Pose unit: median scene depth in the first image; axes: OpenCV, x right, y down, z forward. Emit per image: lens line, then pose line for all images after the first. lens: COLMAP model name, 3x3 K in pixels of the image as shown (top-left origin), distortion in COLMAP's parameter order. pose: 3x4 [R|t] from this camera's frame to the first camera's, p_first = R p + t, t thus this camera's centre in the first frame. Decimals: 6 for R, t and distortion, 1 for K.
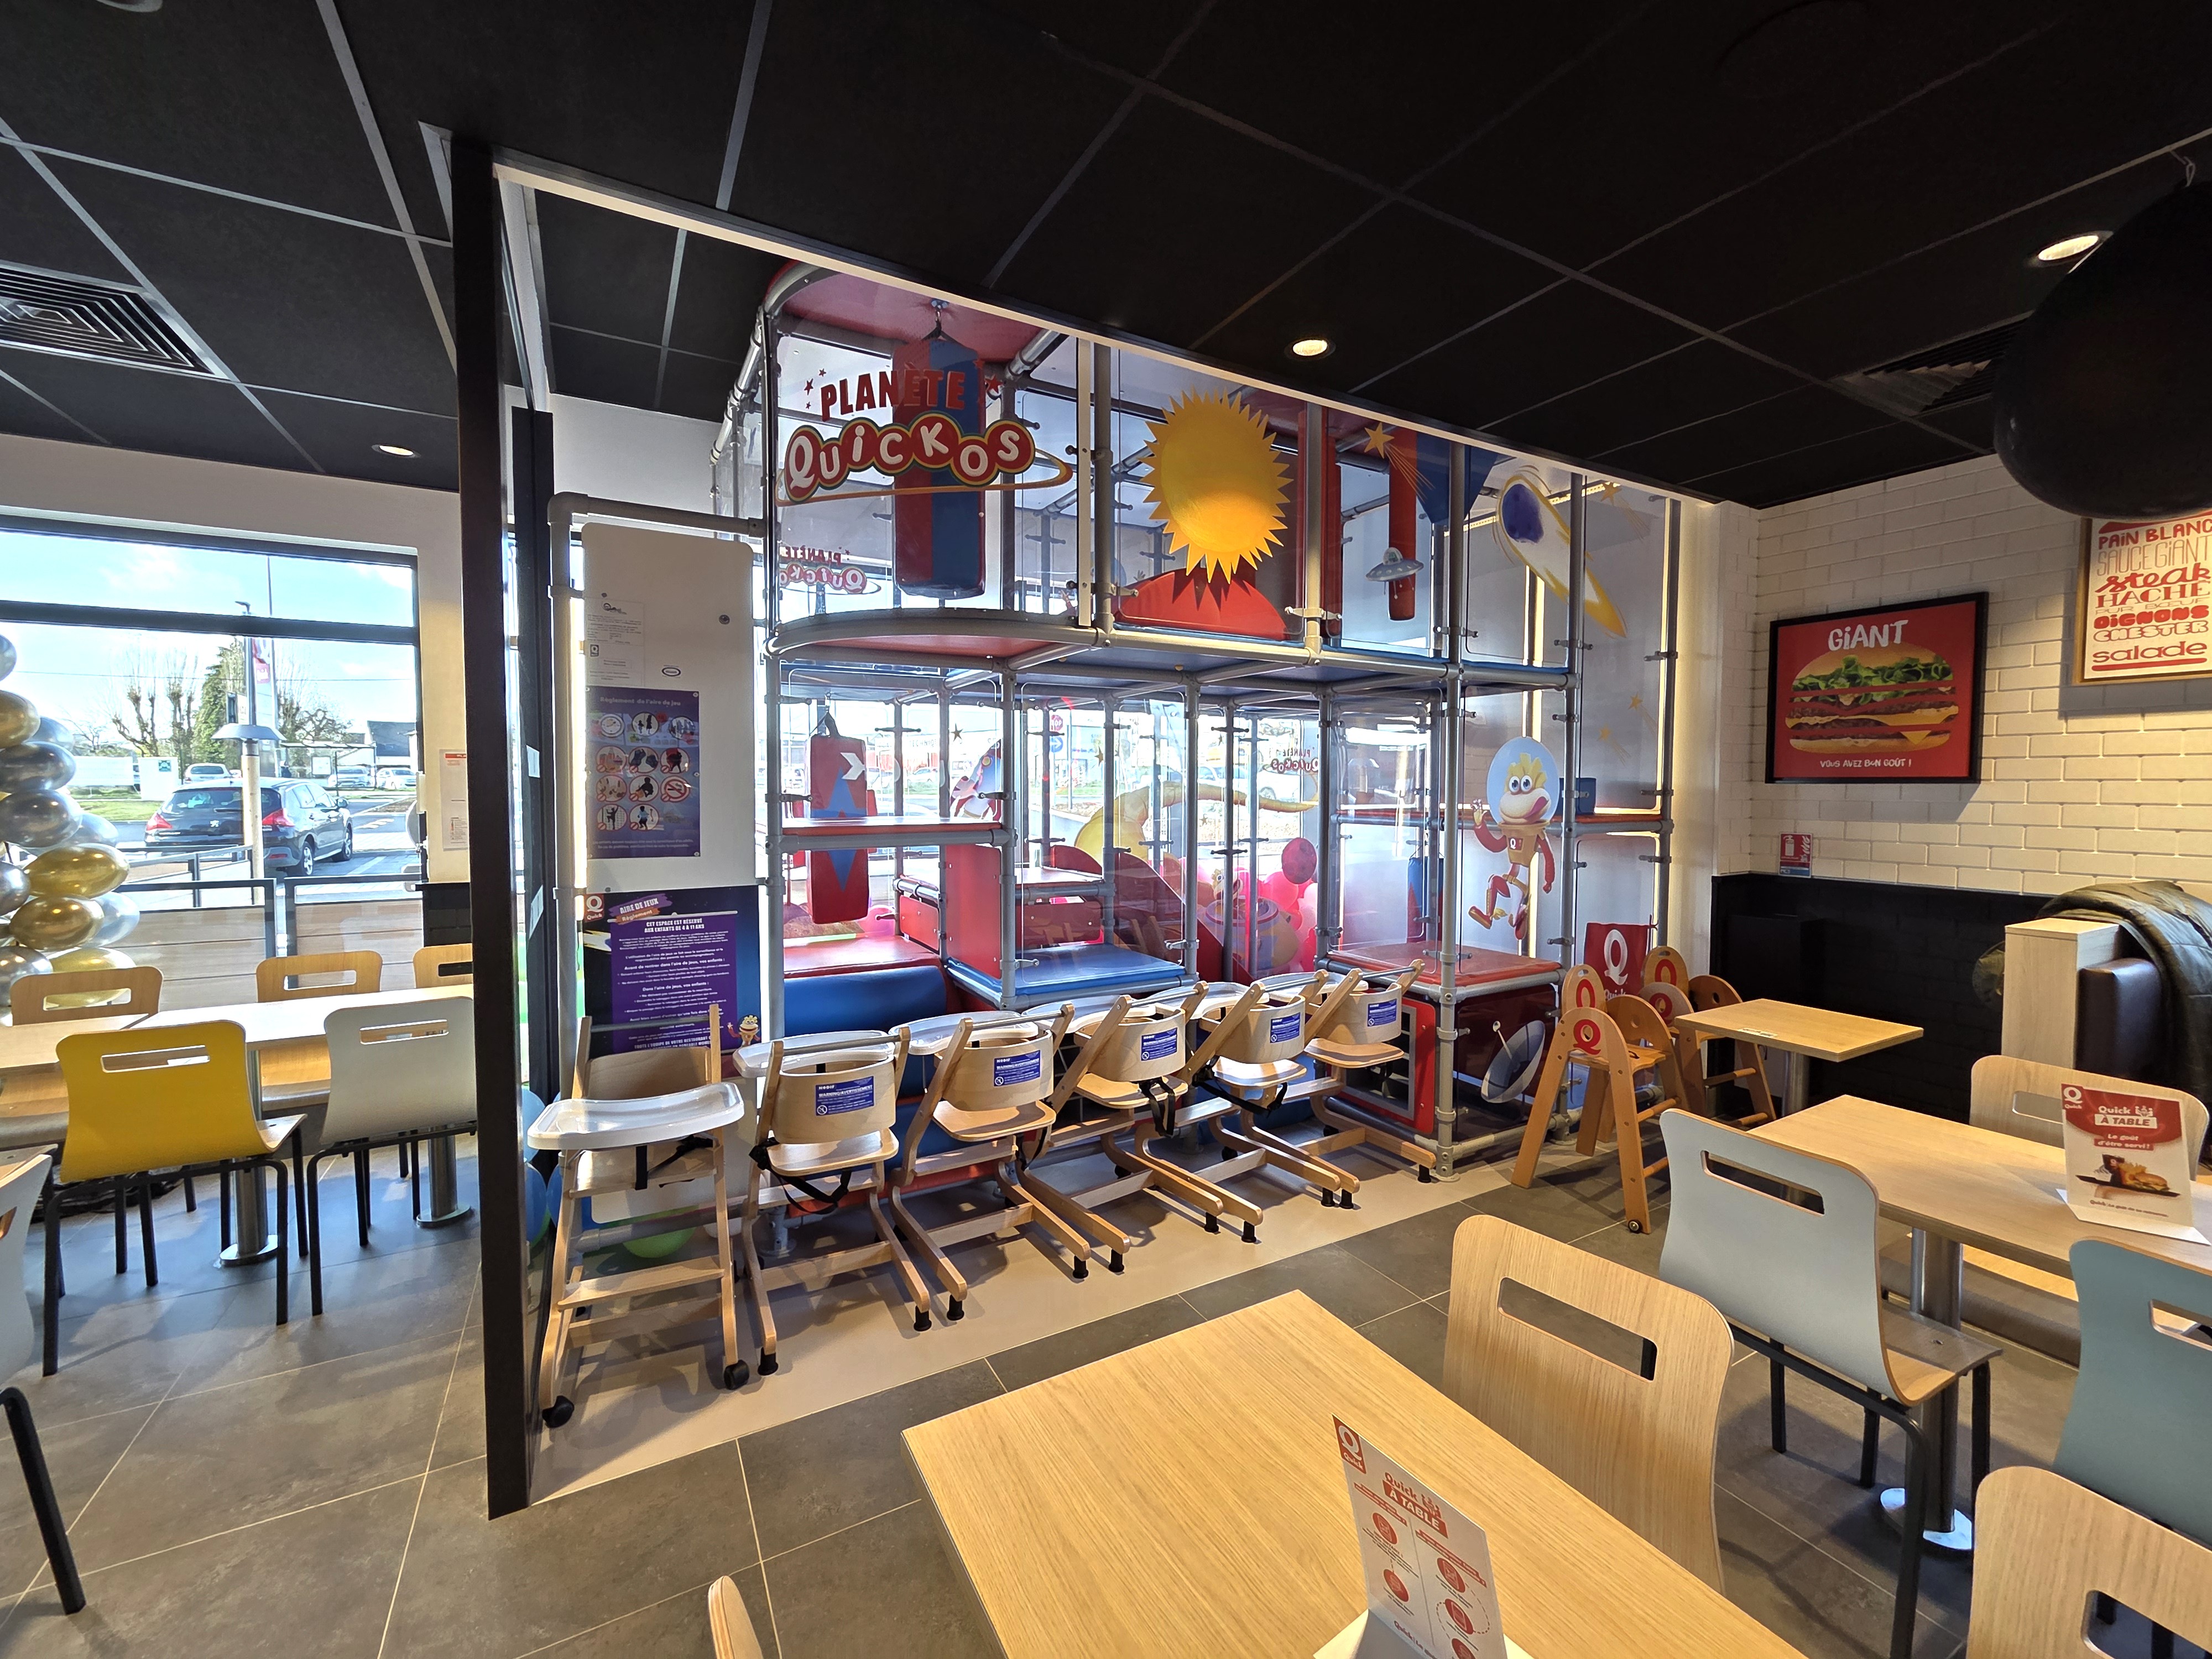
lens RADIAL K [[897.1, 0, 1106.0], [0, 897.1, 829.5], [0, 0, 1]] dist [0.000109, -0.000009]
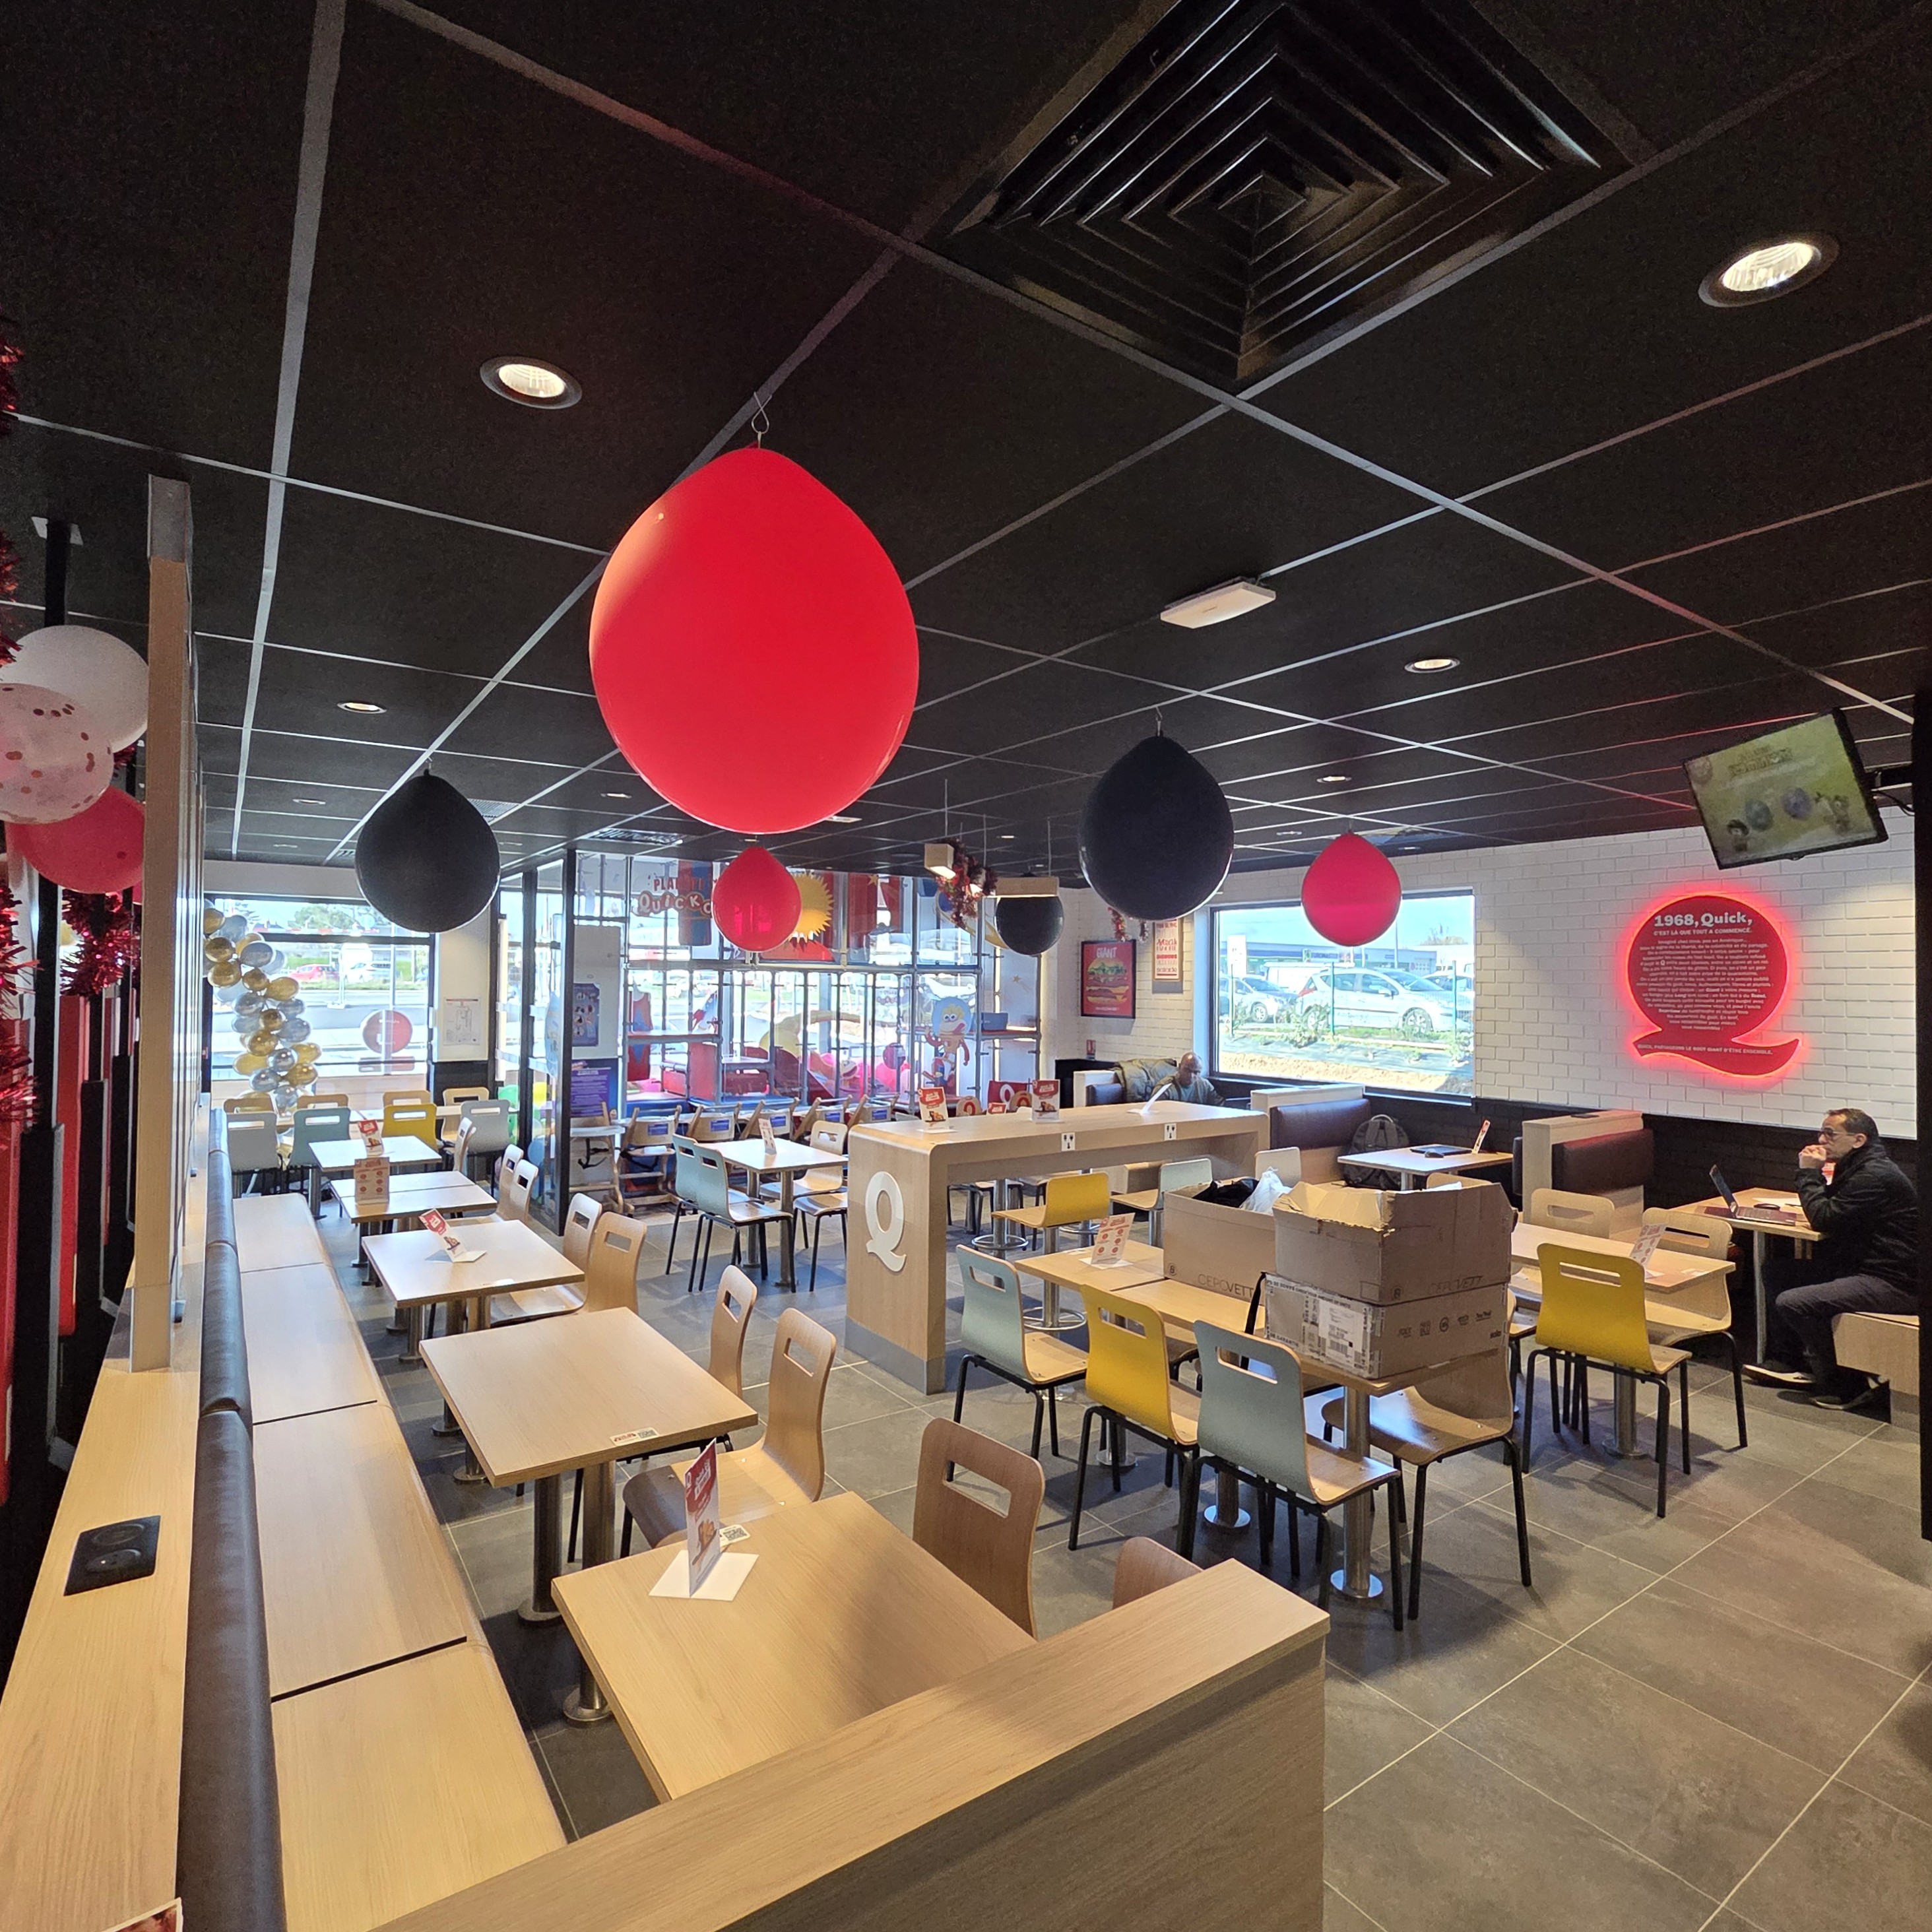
lens RADIAL K [[1072.9, 0, 966.0], [0, 1072.9, 966.0], [0, 0, 1]] dist [-0.003841, -0.000536]
pose [[0.994549, 0.011136, 0.103671, 0.200228], [-0.004256, 0.997787, -0.066351, -0.000470], [-0.104181, 0.065548, 0.992396, -1.559560]]
